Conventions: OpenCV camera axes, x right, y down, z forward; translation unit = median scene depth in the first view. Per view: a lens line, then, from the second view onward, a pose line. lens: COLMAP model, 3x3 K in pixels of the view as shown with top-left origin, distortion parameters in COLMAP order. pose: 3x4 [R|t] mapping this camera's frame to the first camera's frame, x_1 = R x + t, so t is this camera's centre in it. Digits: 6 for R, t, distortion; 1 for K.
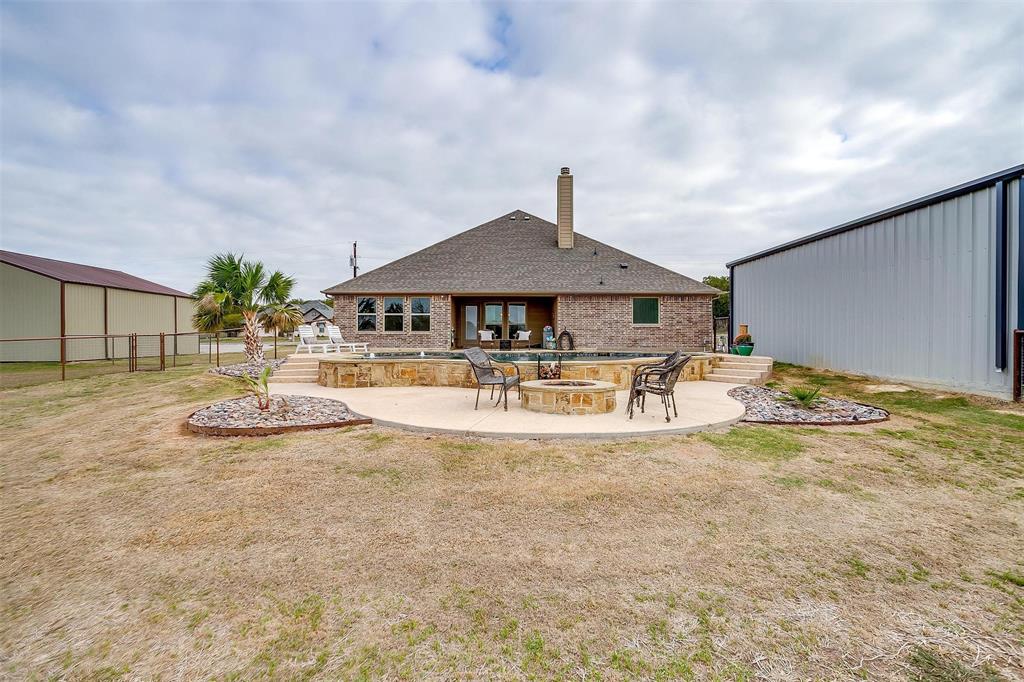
lens RADIAL K [[495.2, 0, 516.2], [0, 495.2, 339.4], [0, 0, 1]] dist [-0.069665, 0.043547]
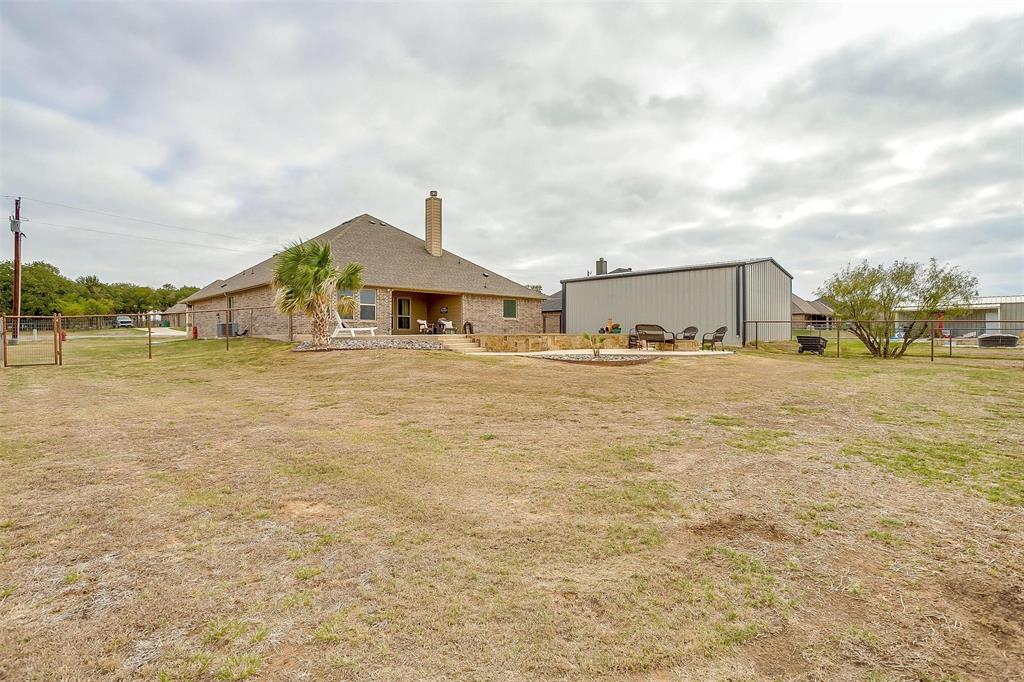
lens RADIAL K [[495.2, 0, 516.2], [0, 495.2, 339.4], [0, 0, 1]] dist [-0.069665, 0.043547]
pose [[0.714021, -0.006987, 0.700090, -0.734403], [0.006976, 0.999972, 0.002865, 0.027374], [-0.700090, 0.002838, 0.714049, -0.036724]]
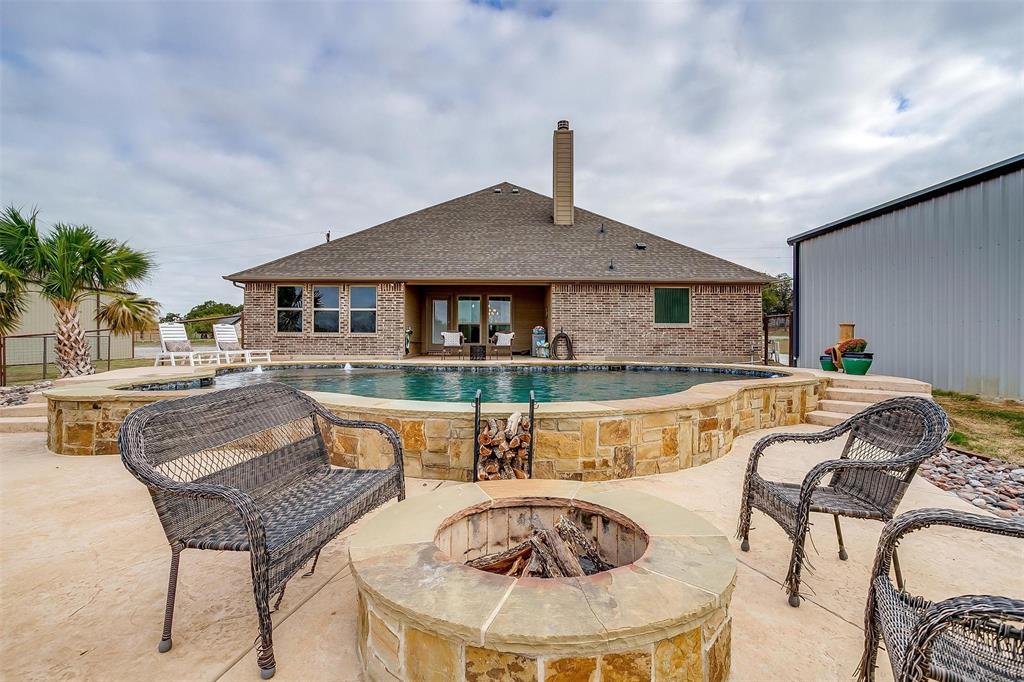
lens RADIAL K [[495.2, 0, 516.2], [0, 495.2, 339.4], [0, 0, 1]] dist [-0.069665, 0.043547]
pose [[0.999991, 0.002960, -0.003108, 0.034191], [-0.002971, 0.999989, -0.003494, -0.004684], [0.003097, 0.003503, 0.999989, 0.271656]]
